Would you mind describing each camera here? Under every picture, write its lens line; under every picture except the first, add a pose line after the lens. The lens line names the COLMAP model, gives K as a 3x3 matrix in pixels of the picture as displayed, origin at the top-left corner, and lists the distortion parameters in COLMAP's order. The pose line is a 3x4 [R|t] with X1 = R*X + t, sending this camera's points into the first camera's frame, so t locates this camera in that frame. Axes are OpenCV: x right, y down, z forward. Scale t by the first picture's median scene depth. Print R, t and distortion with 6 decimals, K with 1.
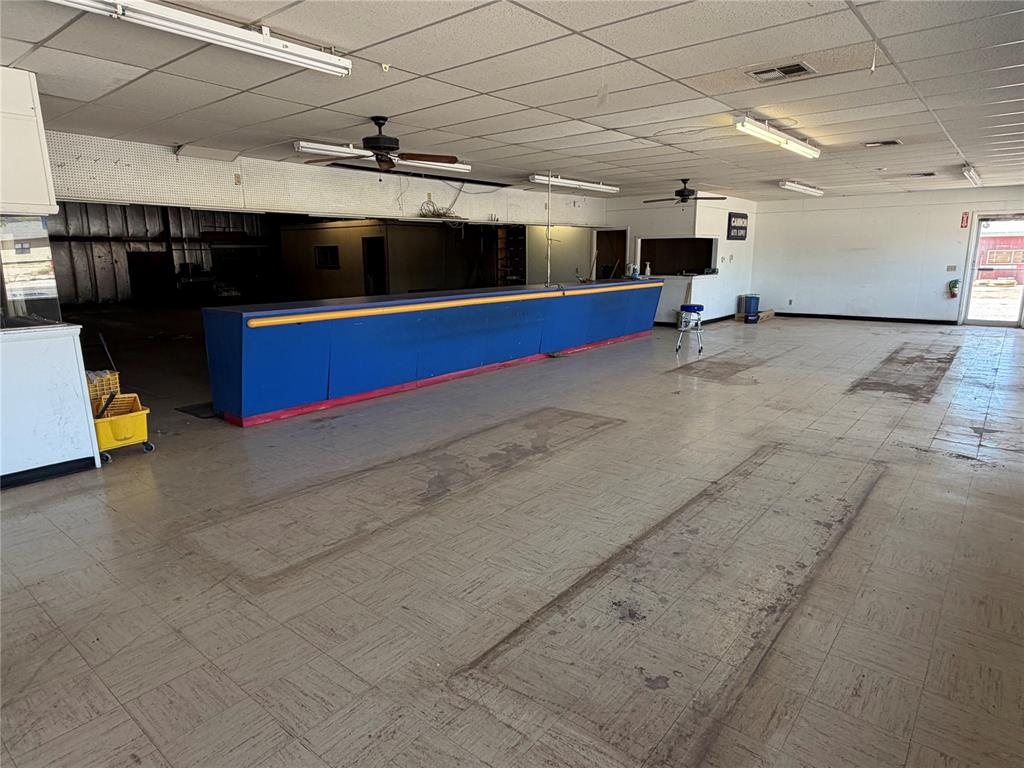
lens RADIAL K [[609.5, 0, 512.0], [0, 609.5, 384.0], [0, 0, 1]] dist [0.005801, 0.001402]
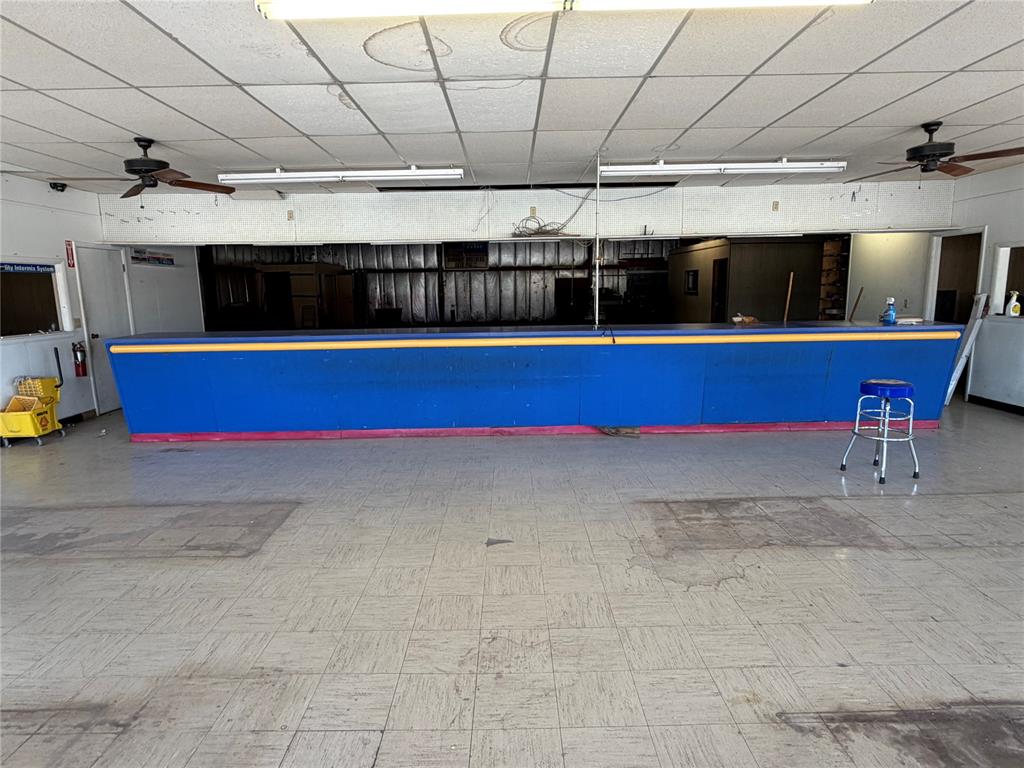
lens RADIAL K [[595.4, 0, 512.0], [0, 595.4, 384.0], [0, 0, 1]] dist [0.000288, 0.001341]
pose [[0.637065, 0.125959, -0.760449, 0.480784], [-0.150212, 0.987931, 0.037799, -0.105301], [0.756032, 0.090149, 0.648297, 0.484457]]
